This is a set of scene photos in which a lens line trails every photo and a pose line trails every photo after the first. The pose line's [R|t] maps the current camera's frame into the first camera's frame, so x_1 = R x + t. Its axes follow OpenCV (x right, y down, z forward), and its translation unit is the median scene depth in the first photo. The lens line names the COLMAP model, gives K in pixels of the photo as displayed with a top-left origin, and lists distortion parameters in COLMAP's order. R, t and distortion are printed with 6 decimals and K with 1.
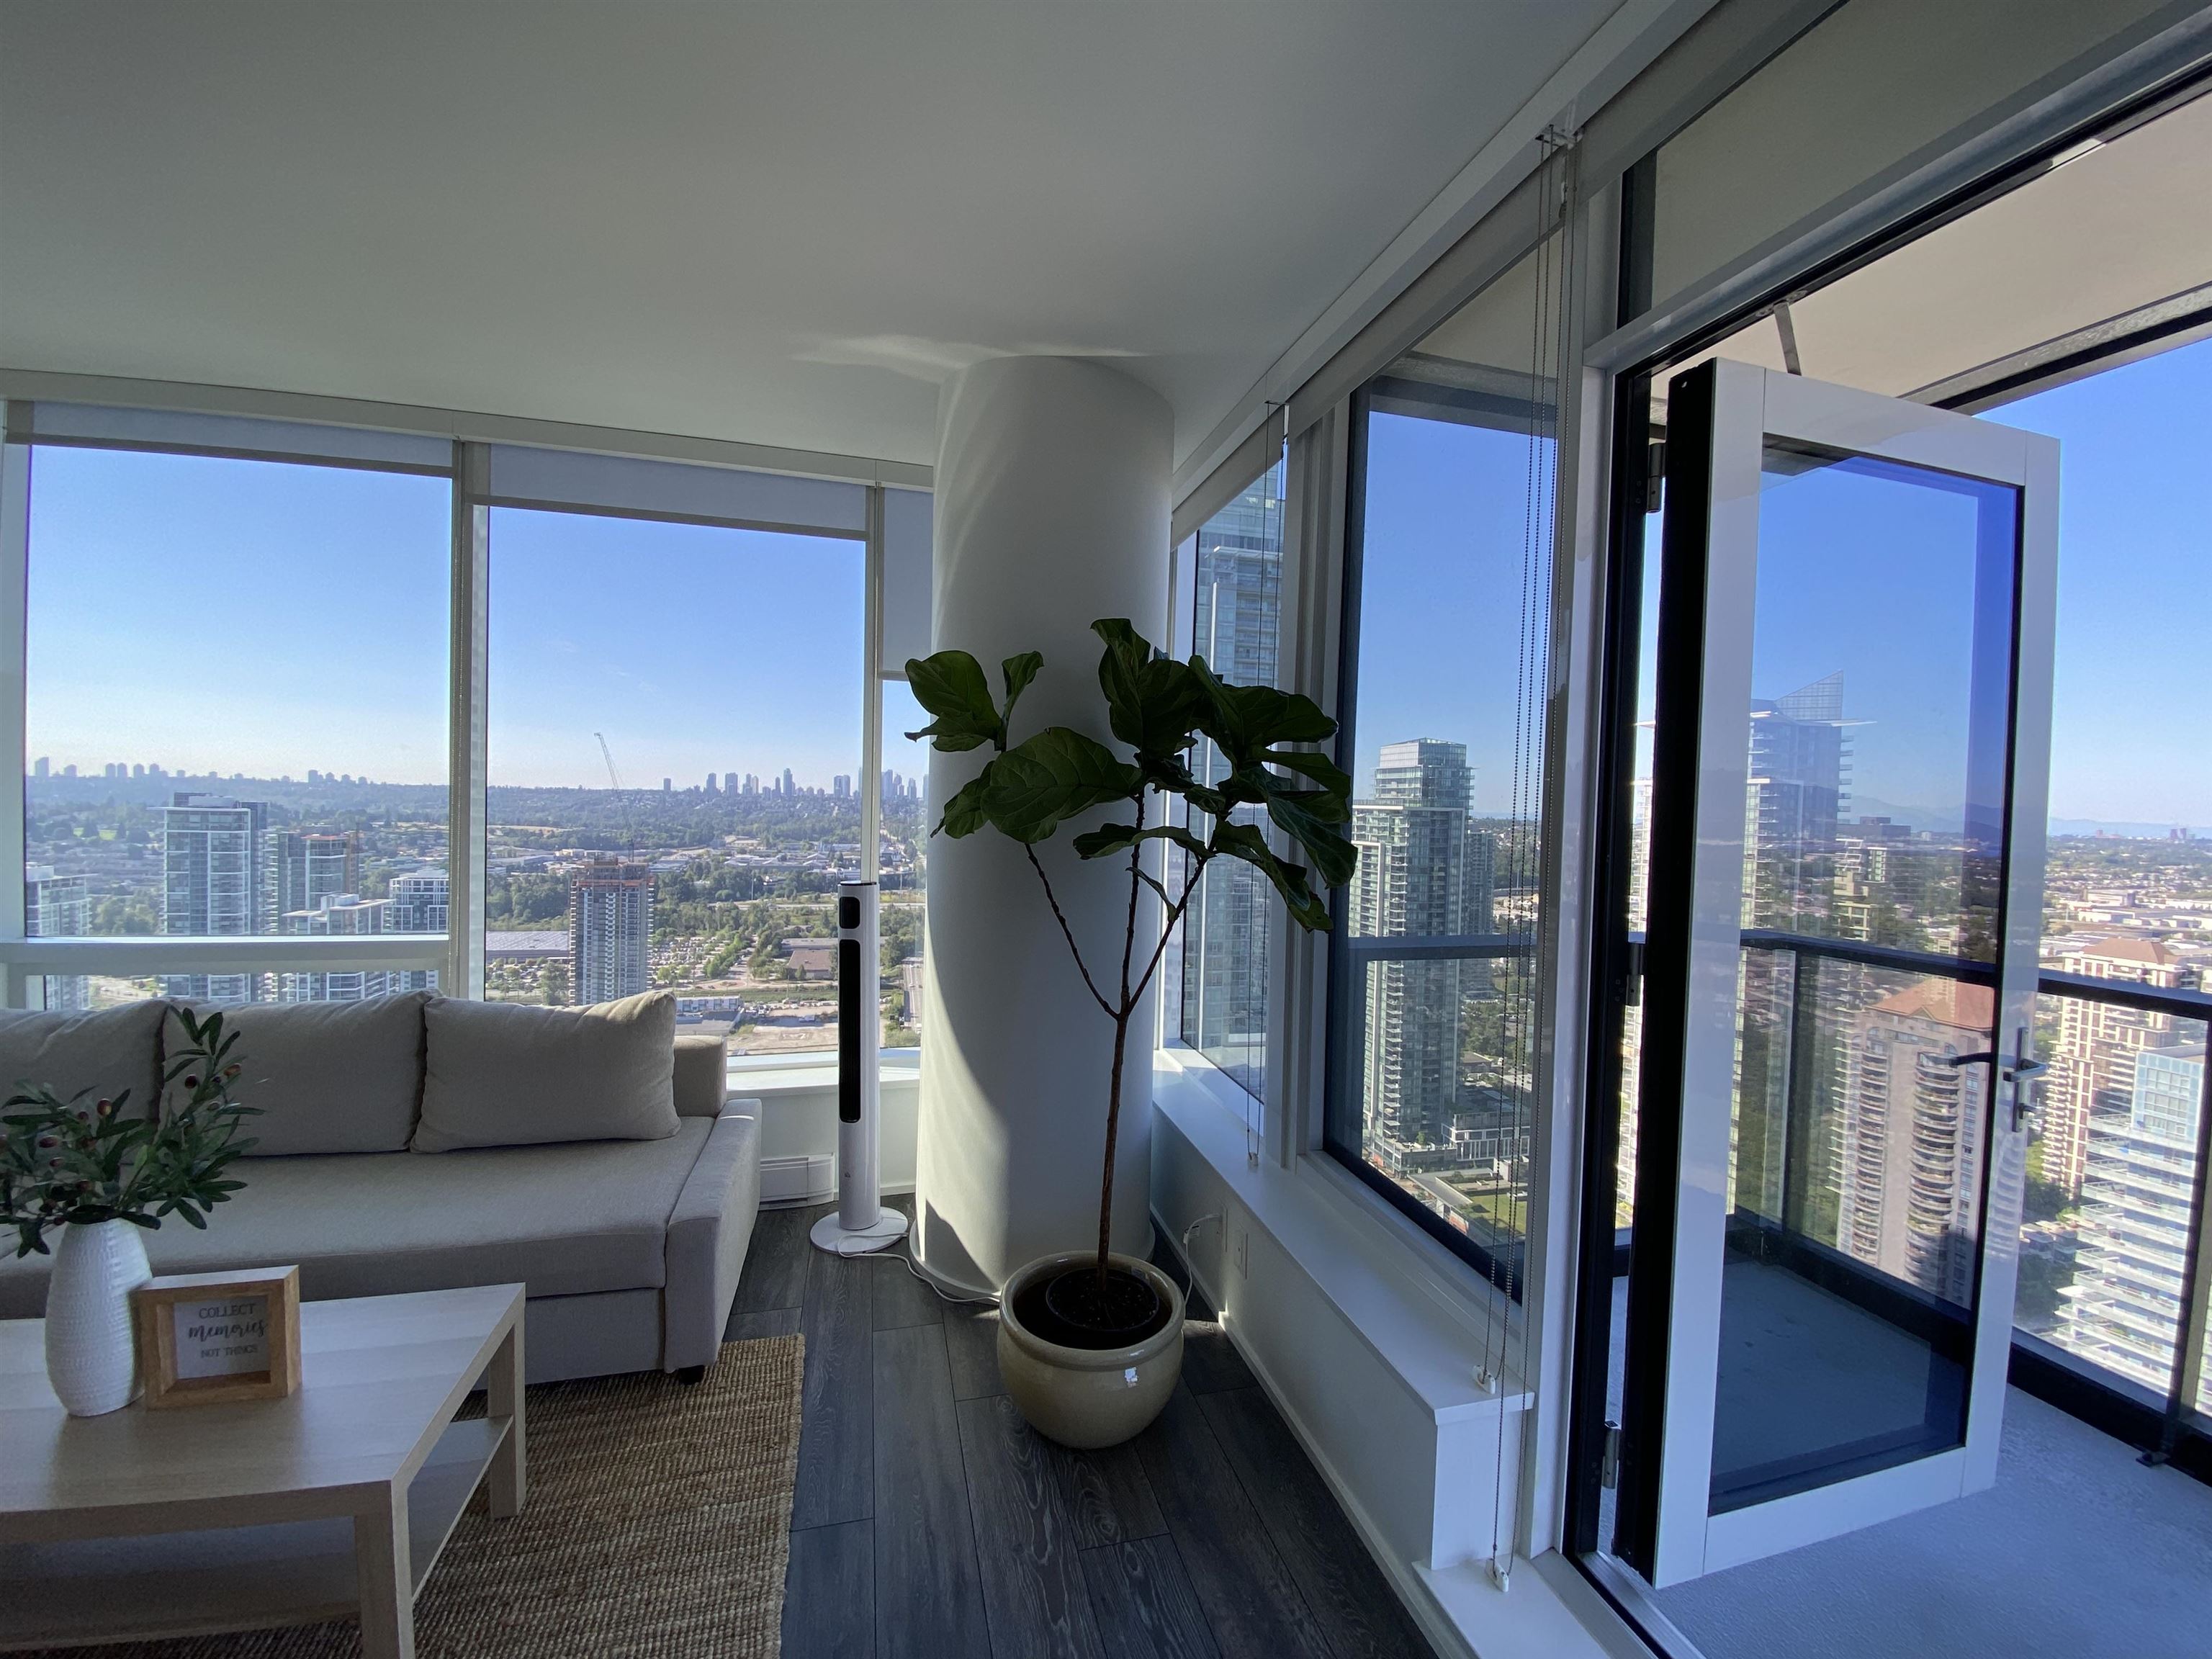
lens RADIAL K [[889.8, 0, 1106.0], [0, 889.8, 829.5], [0, 0, 1]] dist [0.029352, -0.025173]
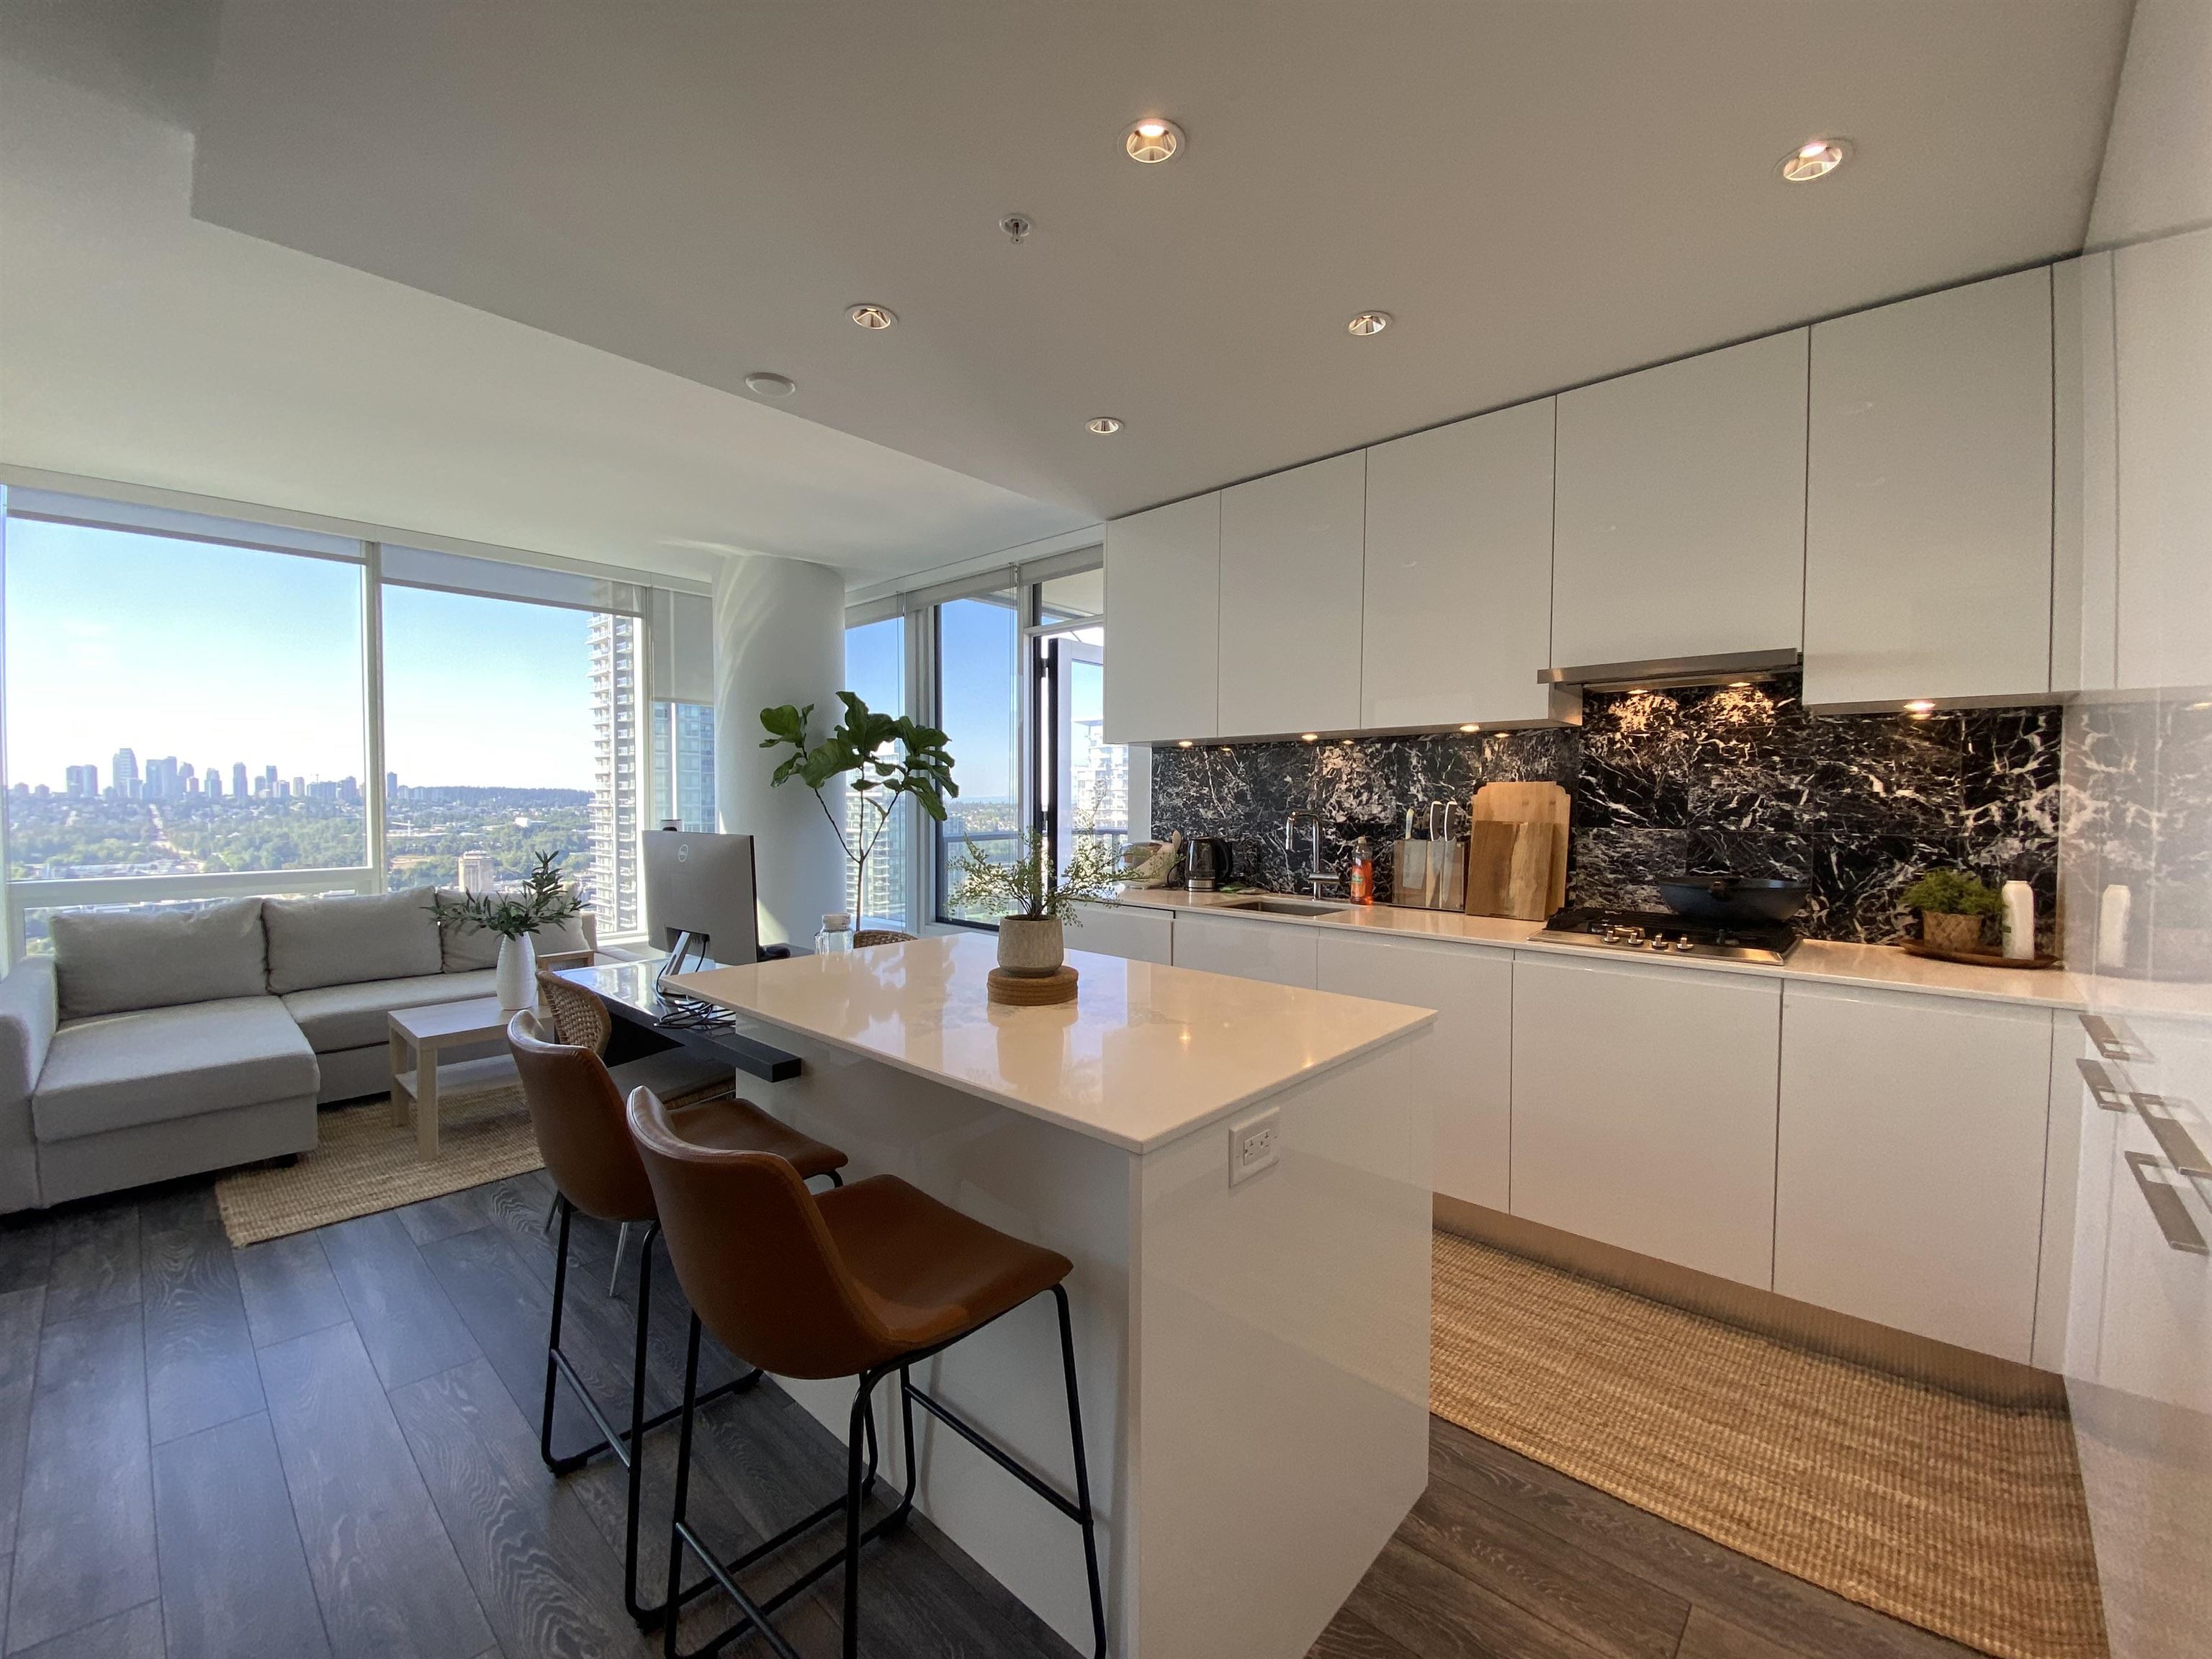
lens RADIAL K [[902.5, 0, 1106.0], [0, 902.5, 829.5], [0, 0, 1]] dist [-0.000600, -0.013055]
pose [[0.842825, -0.039952, 0.536703, -0.579262], [0.032956, 0.999201, 0.022626, 0.073908], [-0.537178, -0.001382, 0.843468, -1.112698]]
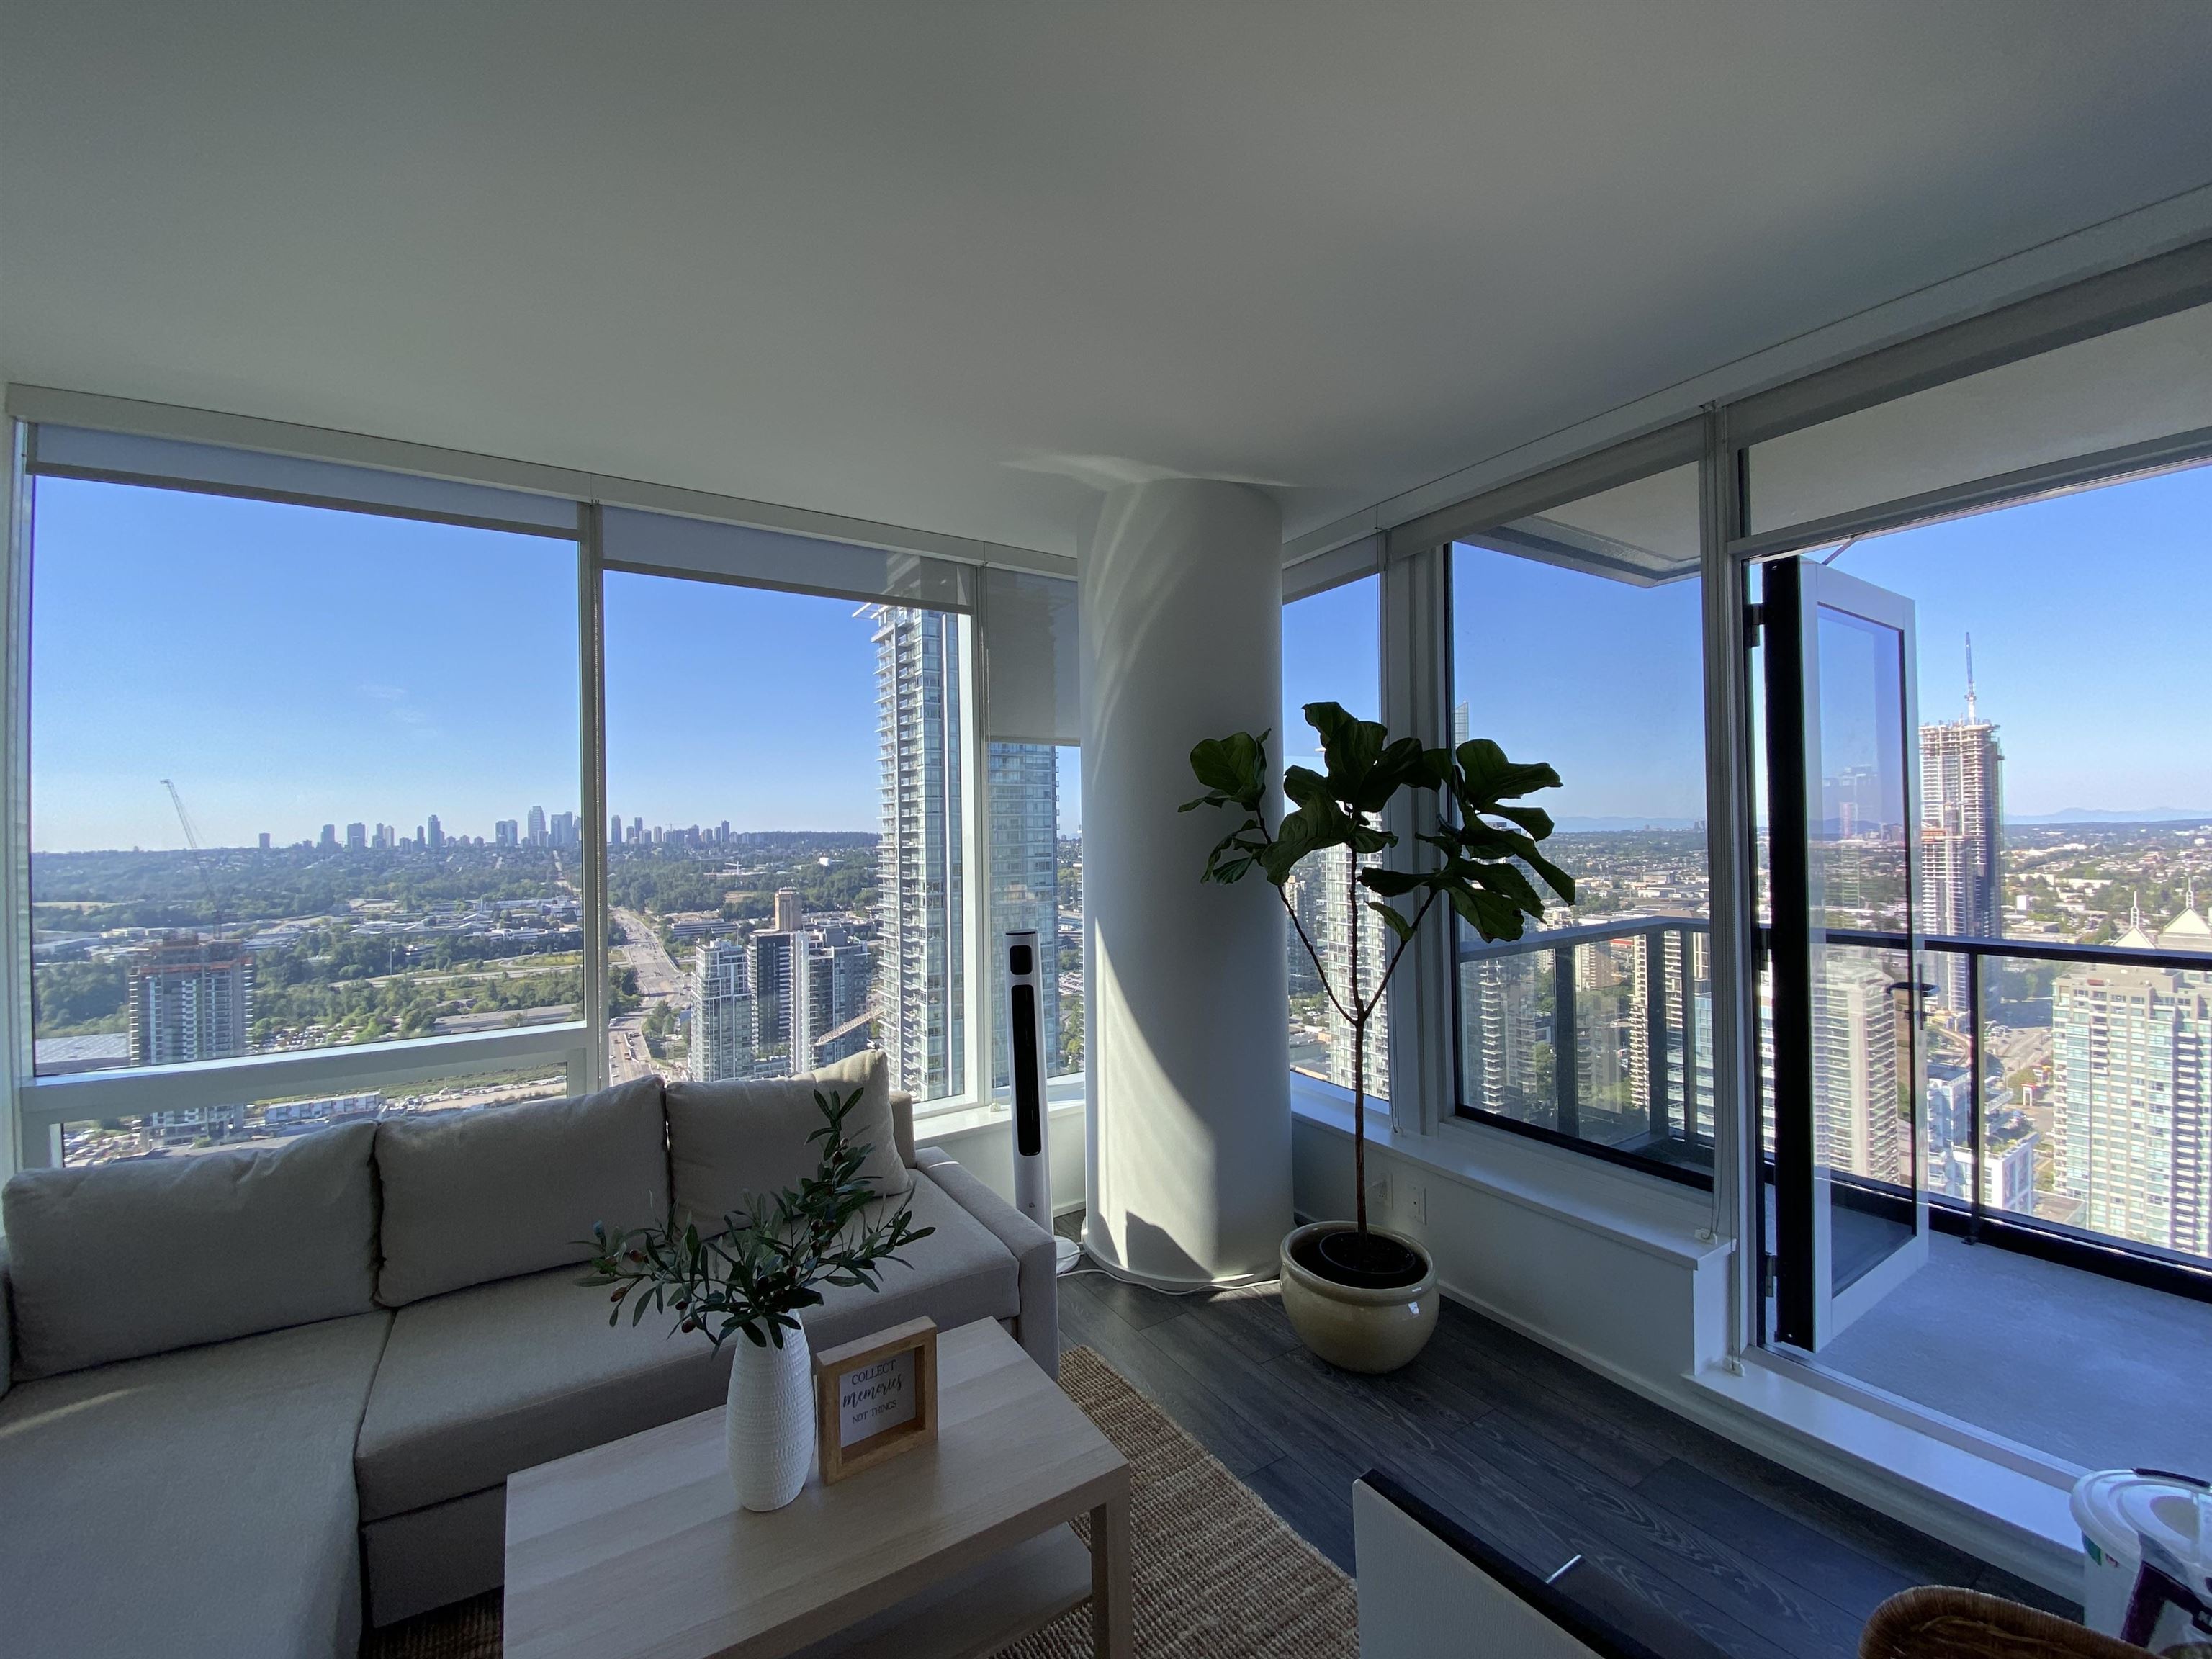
lens RADIAL K [[889.8, 0, 1106.0], [0, 889.8, 829.5], [0, 0, 1]] dist [0.029352, -0.025173]
pose [[0.954707, -0.041755, 0.294603, -0.562600], [0.051610, 0.998335, -0.025754, -0.036221], [-0.293037, 0.039792, 0.955273, -0.079864]]
